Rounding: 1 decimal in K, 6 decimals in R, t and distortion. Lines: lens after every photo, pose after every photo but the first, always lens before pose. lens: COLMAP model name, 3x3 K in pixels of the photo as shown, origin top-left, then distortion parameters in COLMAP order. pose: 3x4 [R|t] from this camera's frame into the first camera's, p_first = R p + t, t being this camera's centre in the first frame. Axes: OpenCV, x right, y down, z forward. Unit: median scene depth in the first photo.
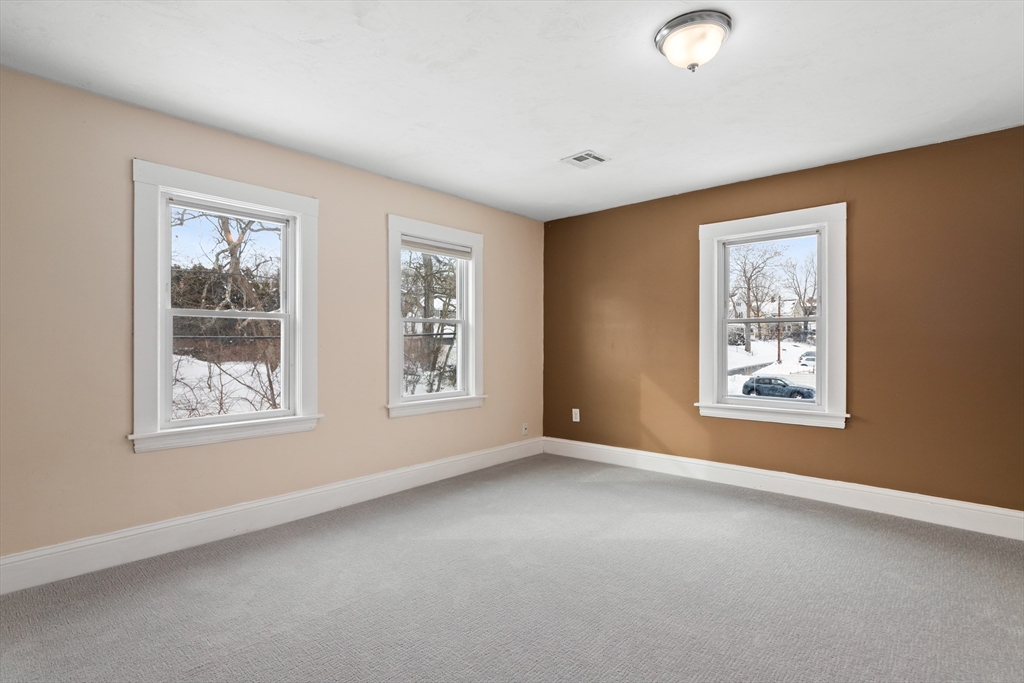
lens RADIAL K [[521.9, 0, 512.0], [0, 521.9, 341.5], [0, 0, 1]] dist [0.003536, 0.000587]
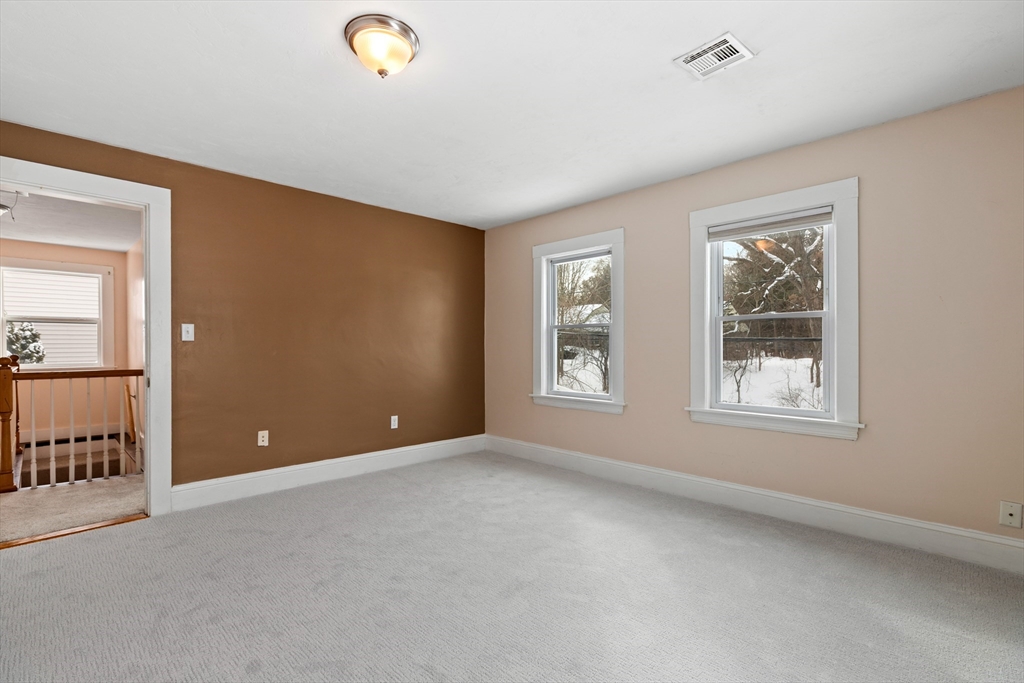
lens RADIAL K [[462.3, 0, 512.0], [0, 462.3, 341.5], [0, 0, 1]] dist [-0.000378, 0.000294]
pose [[-0.062666, -0.000399, -0.998034, 0.608072], [0.014754, 0.999890, -0.001326, -0.005665], [0.997925, -0.014808, -0.062653, 0.674118]]
